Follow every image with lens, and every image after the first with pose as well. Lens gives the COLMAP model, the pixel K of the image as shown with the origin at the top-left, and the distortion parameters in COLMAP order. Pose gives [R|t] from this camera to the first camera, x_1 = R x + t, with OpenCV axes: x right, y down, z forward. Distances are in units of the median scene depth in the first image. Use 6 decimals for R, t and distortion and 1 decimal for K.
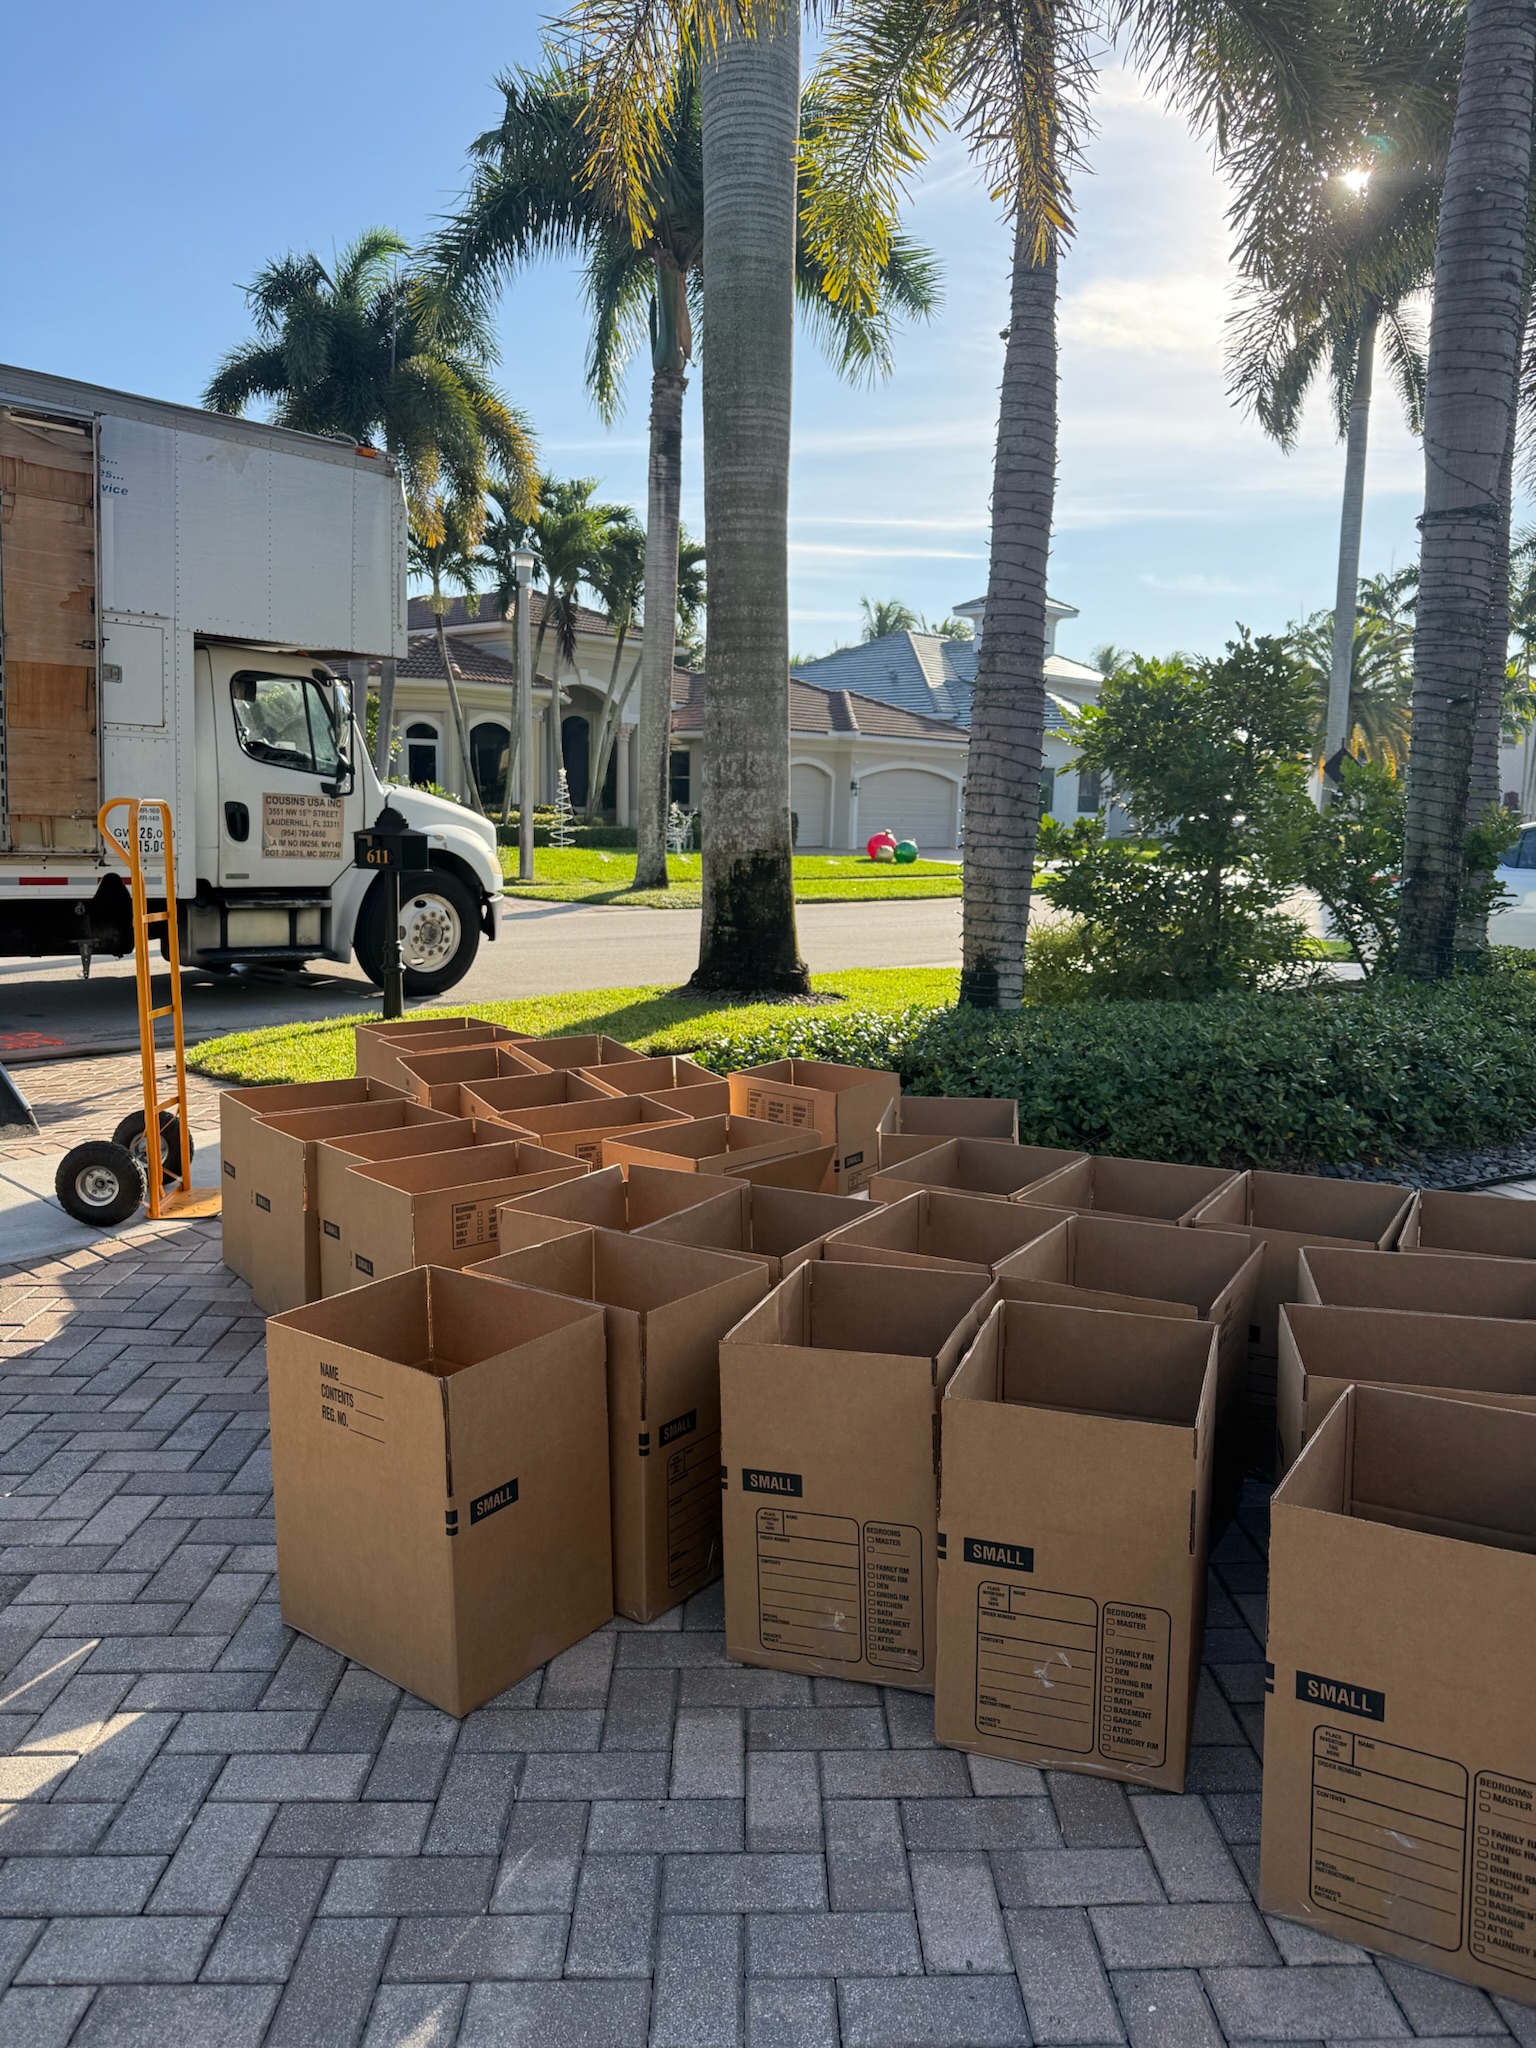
lens RADIAL K [[1405.9, 0, 744.6], [0, 1405.9, 1021.4], [0, 0, 1]] dist [-0.027859, 0.001692]
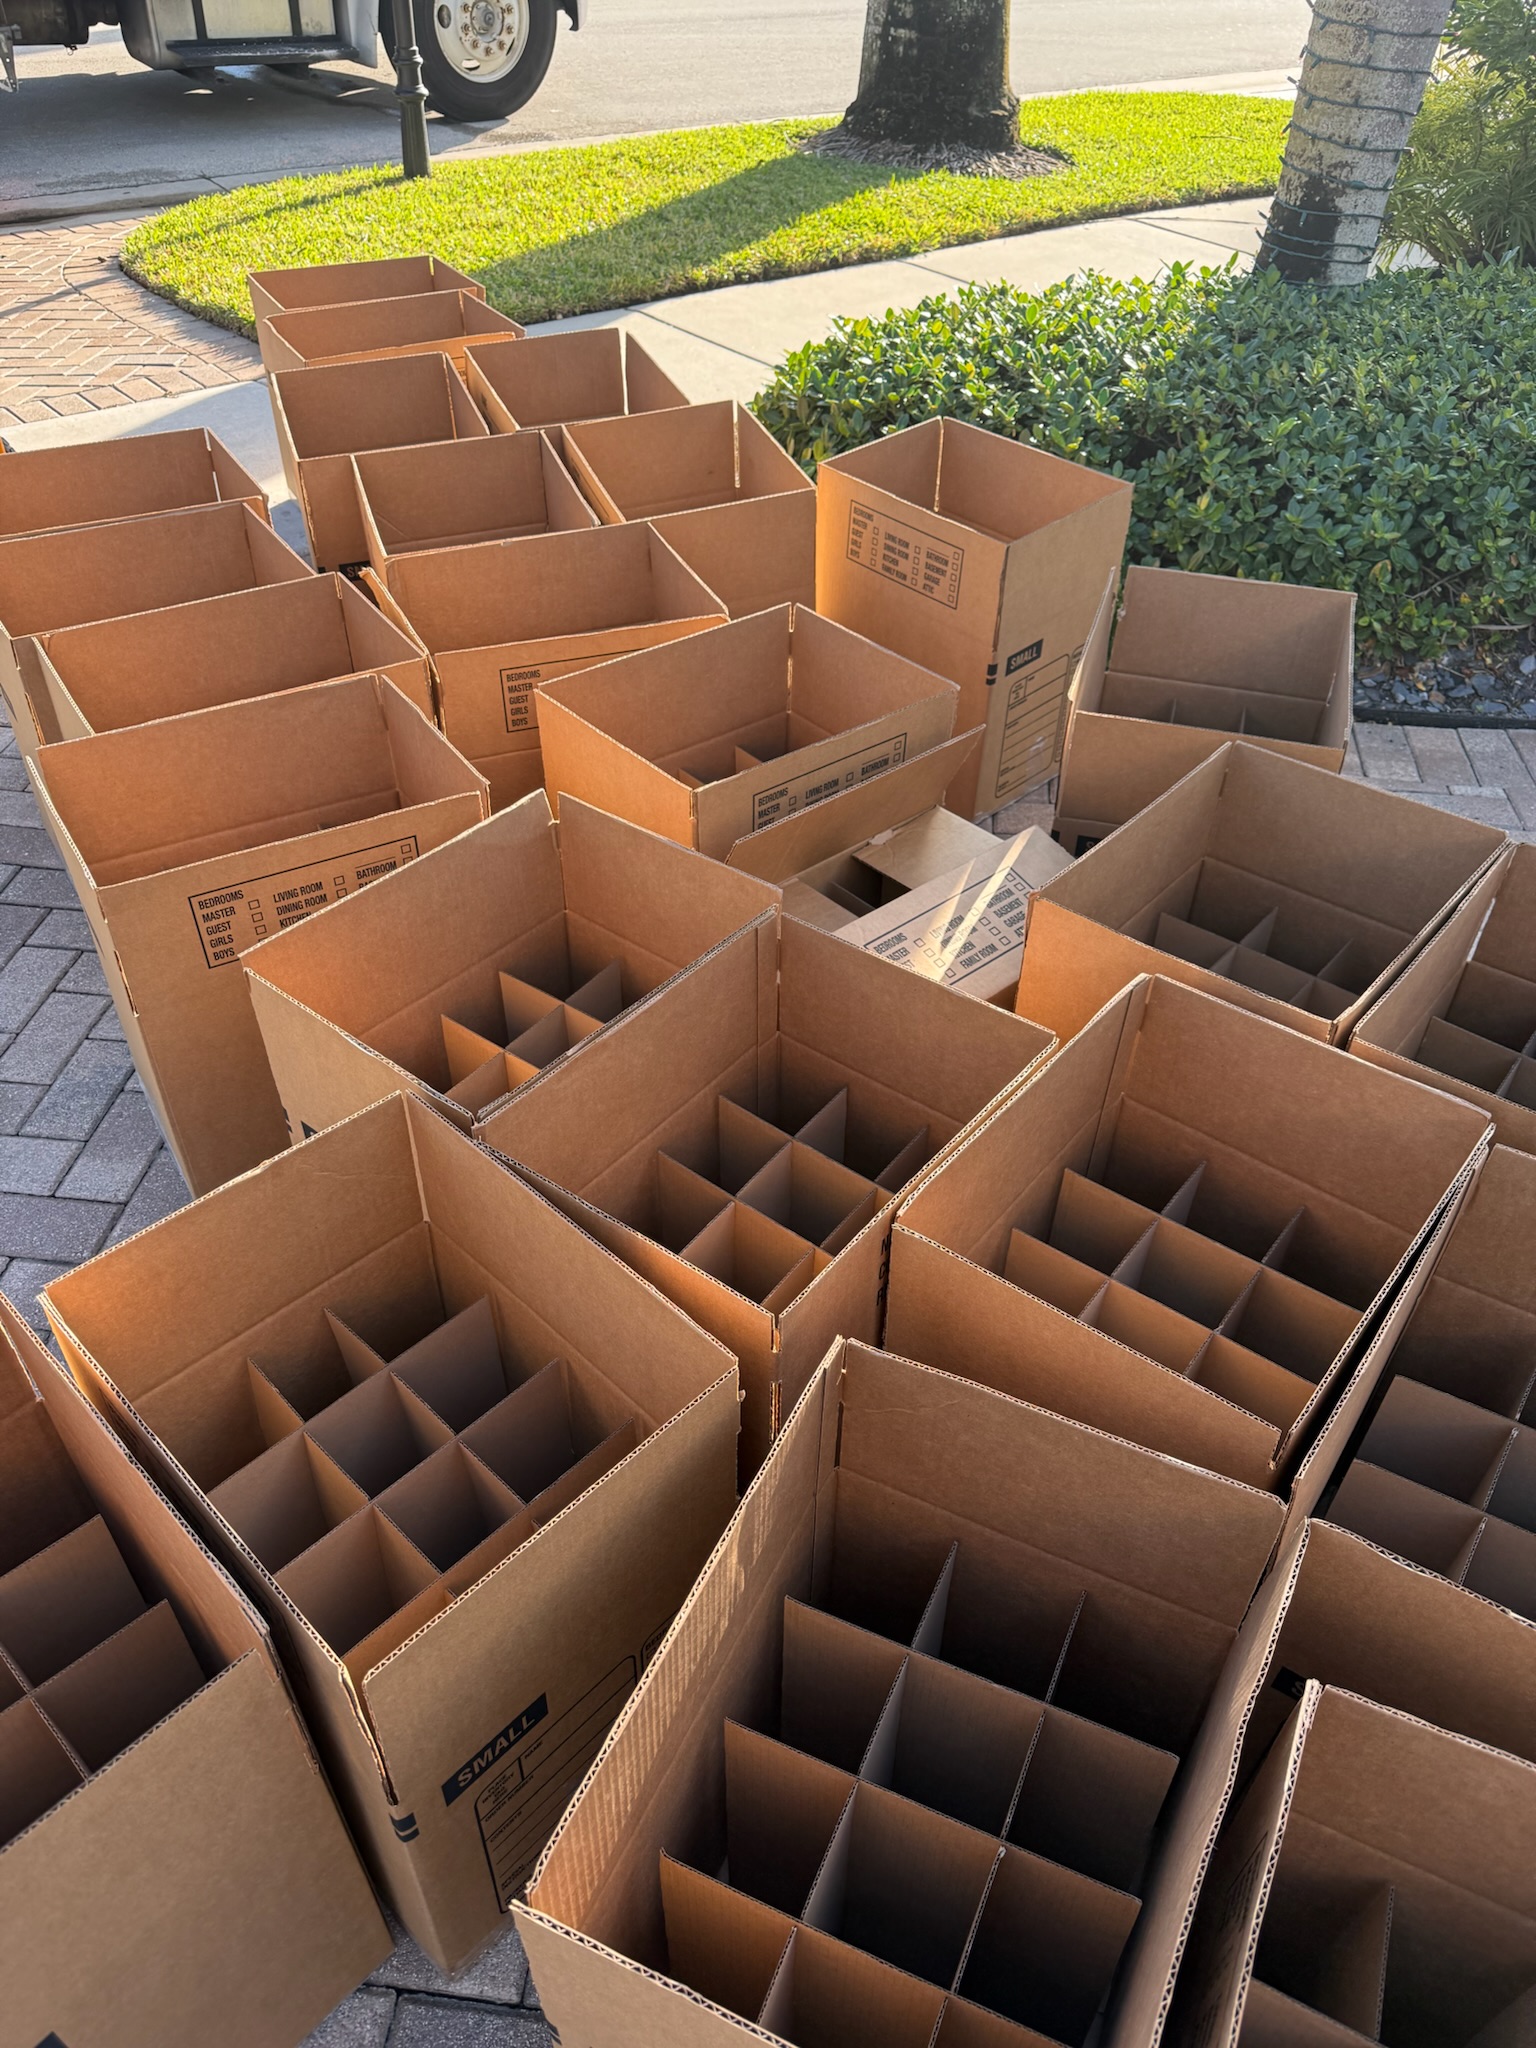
lens RADIAL K [[1405.9, 0, 744.6], [0, 1405.9, 1021.4], [0, 0, 1]] dist [-0.027859, 0.001692]
pose [[0.992052, 0.090249, -0.087687, 0.021375], [-0.026482, 0.830987, 0.555661, -0.066726], [0.123014, -0.548923, 0.826772, 0.329302]]
